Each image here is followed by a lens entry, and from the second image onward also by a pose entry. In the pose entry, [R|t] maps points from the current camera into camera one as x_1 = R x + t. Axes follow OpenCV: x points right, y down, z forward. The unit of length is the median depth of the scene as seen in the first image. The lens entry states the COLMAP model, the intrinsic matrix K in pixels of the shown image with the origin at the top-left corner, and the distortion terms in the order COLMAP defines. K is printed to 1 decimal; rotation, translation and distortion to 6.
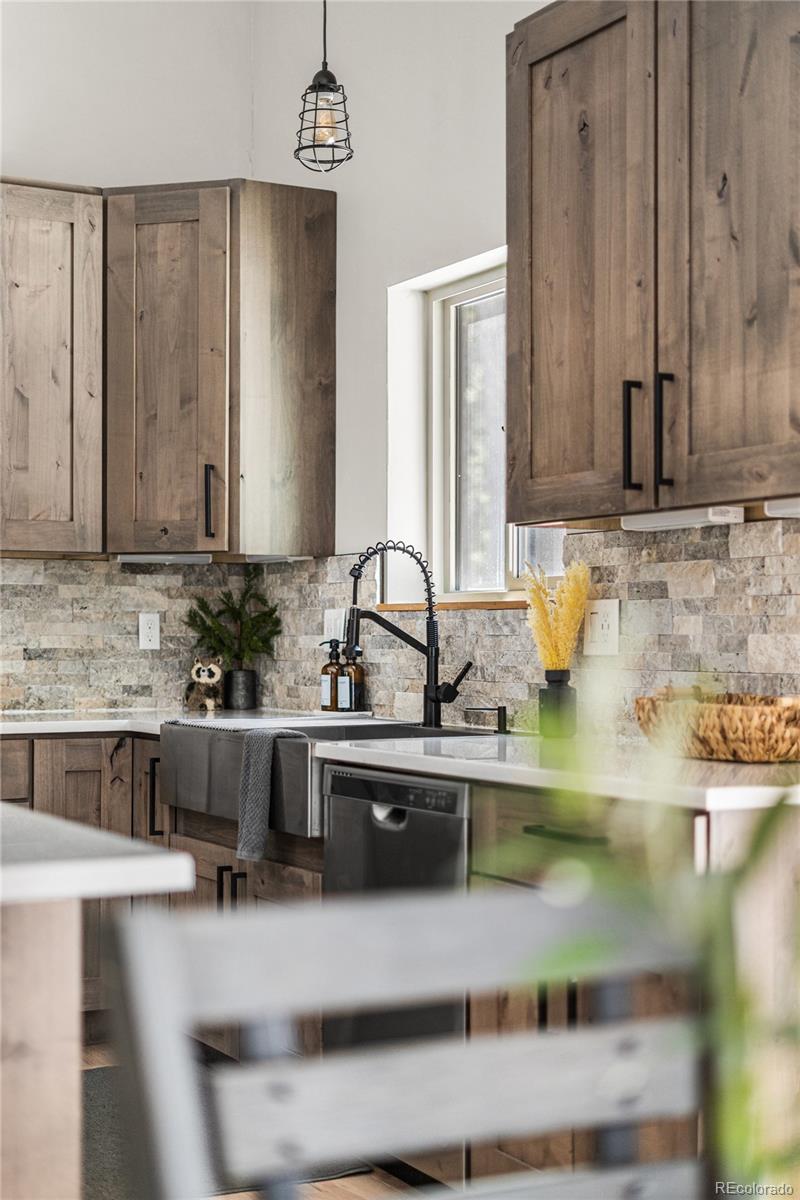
lens RADIAL K [[1813.8, 0, 367.7], [0, 1813.8, 646.0], [0, 0, 1]] dist [-0.011087, 0.000000]
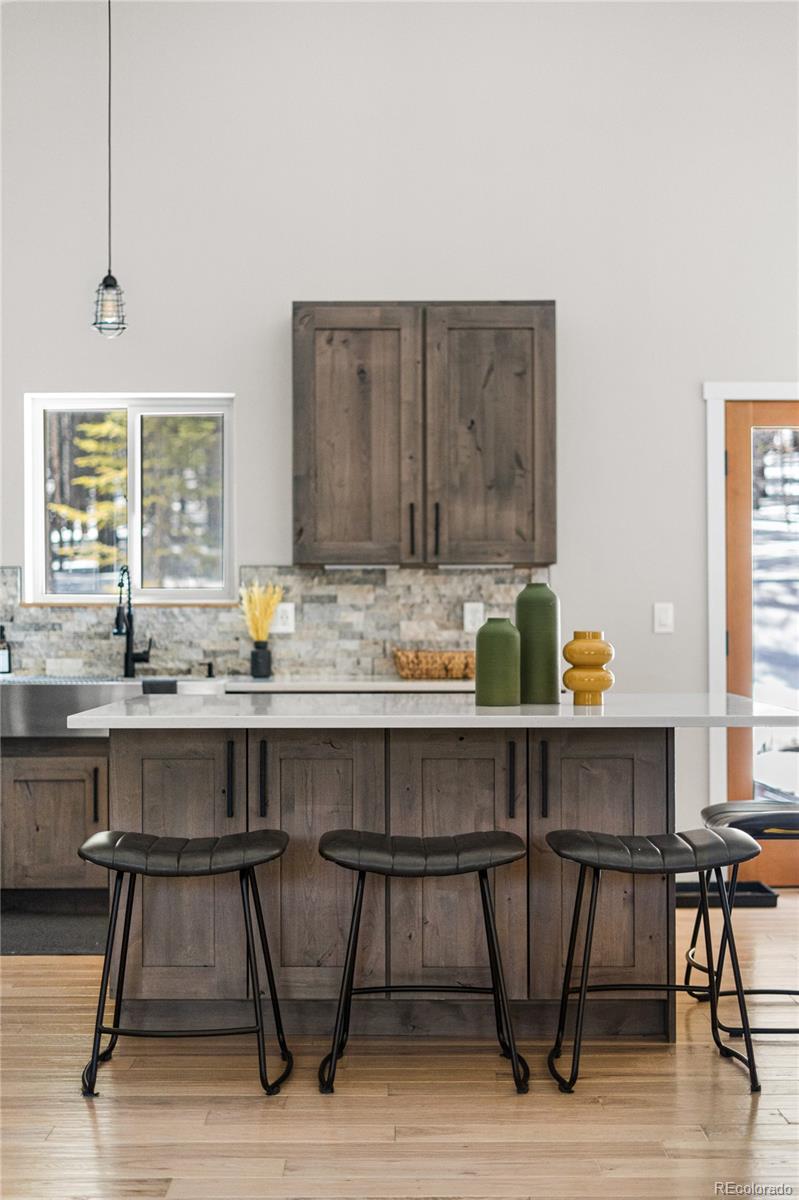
lens RADIAL K [[1813.8, 0, 398.0], [0, 1813.8, 600.0], [0, 0, 1]] dist [-0.011087, 0.000000]
pose [[0.459125, 0.008603, 0.888330, -1.217533], [0.007180, 0.999885, -0.013394, -0.002457], [-0.888343, 0.012527, 0.459010, 0.024518]]
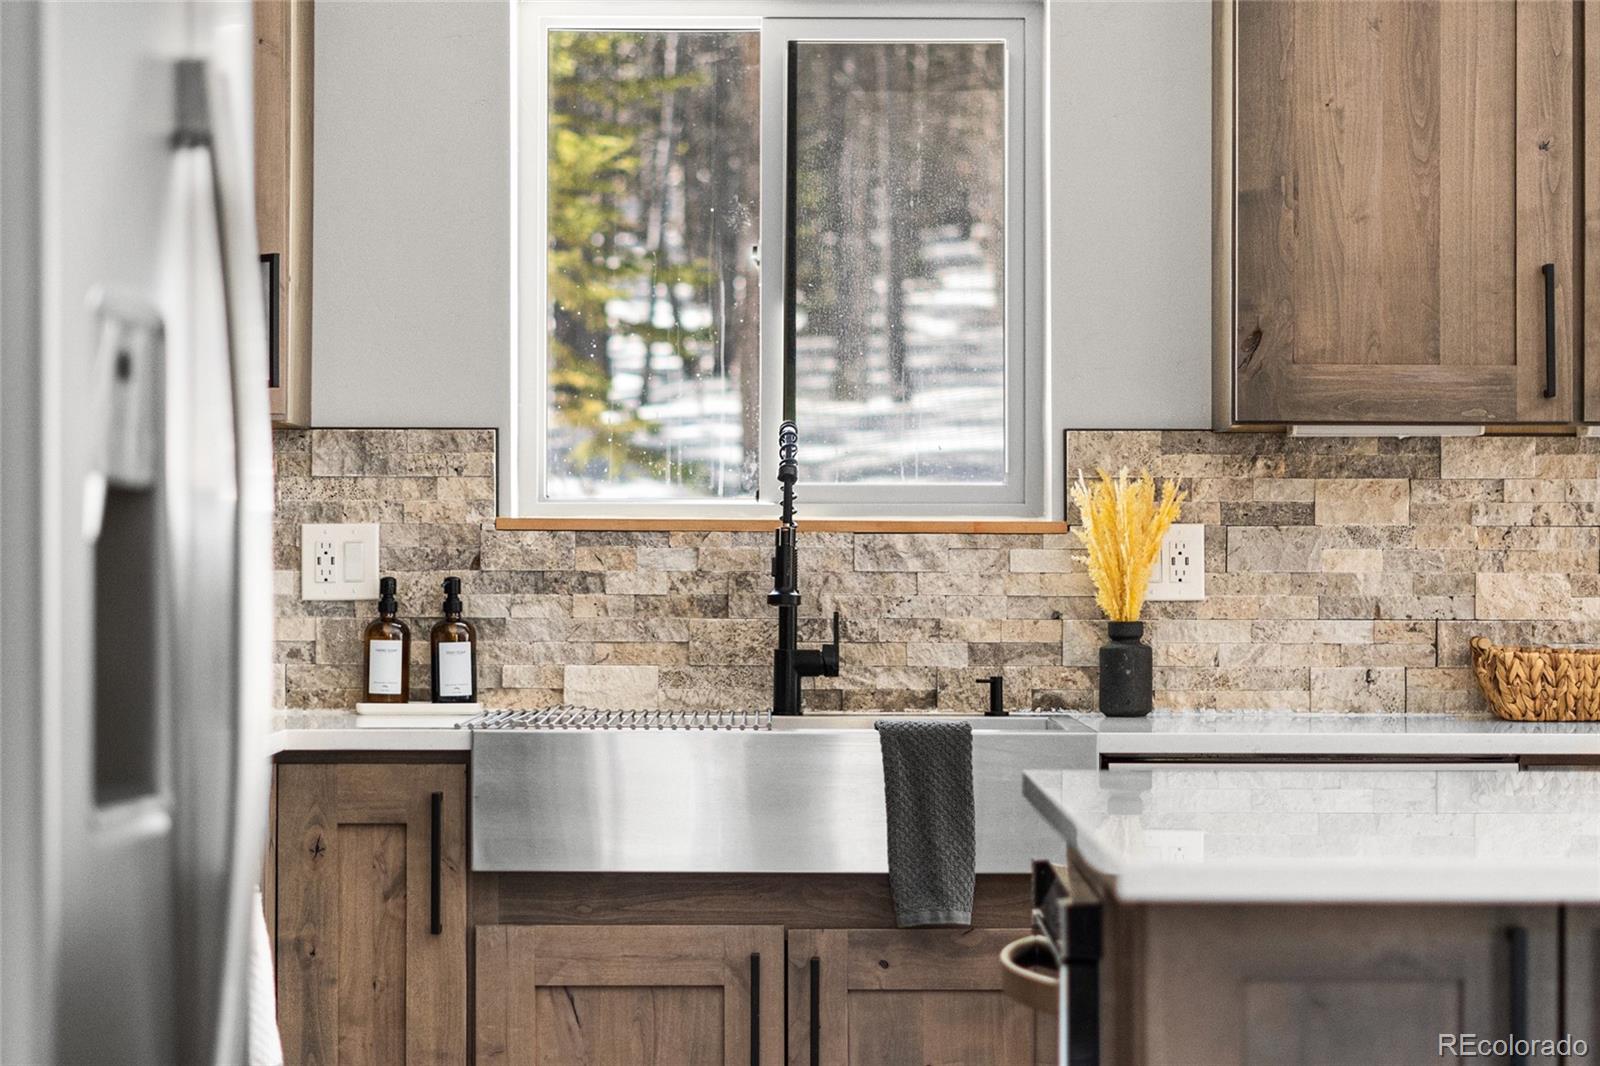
lens RADIAL K [[3669.0, 0, 786.1], [0, 3669.0, 531.9], [0, 0, 1]] dist [-0.010336, 0.000000]
pose [[0.454673, 0.010237, 0.890599, -1.029823], [0.001872, 0.999921, -0.012449, -0.003607], [-0.890656, 0.007328, 0.454618, 0.383242]]
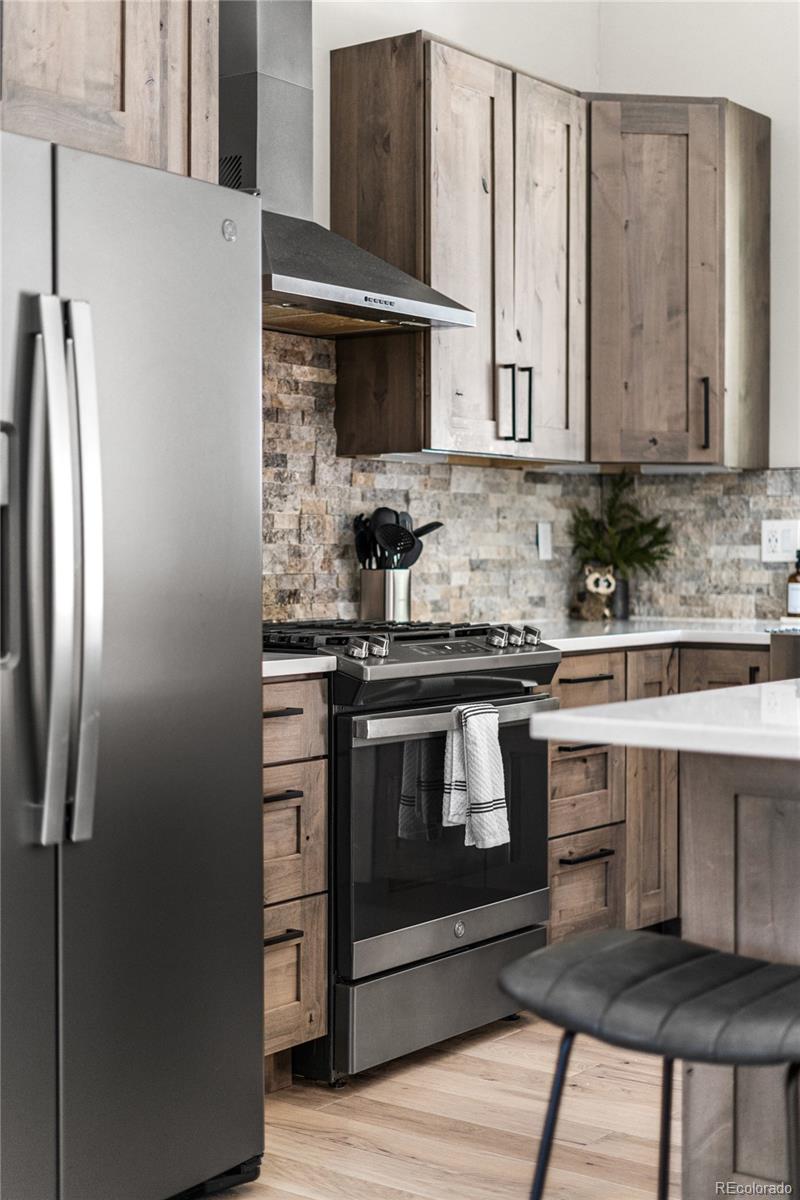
lens RADIAL K [[1813.8, 0, 360.1], [0, 1813.8, 566.5], [0, 0, 1]] dist [-0.011087, 0.000000]
pose [[0.909085, -0.005021, 0.416581, -0.715408], [0.002308, 0.999973, 0.007015, -0.001876], [-0.416605, -0.005416, 0.909072, 0.164250]]
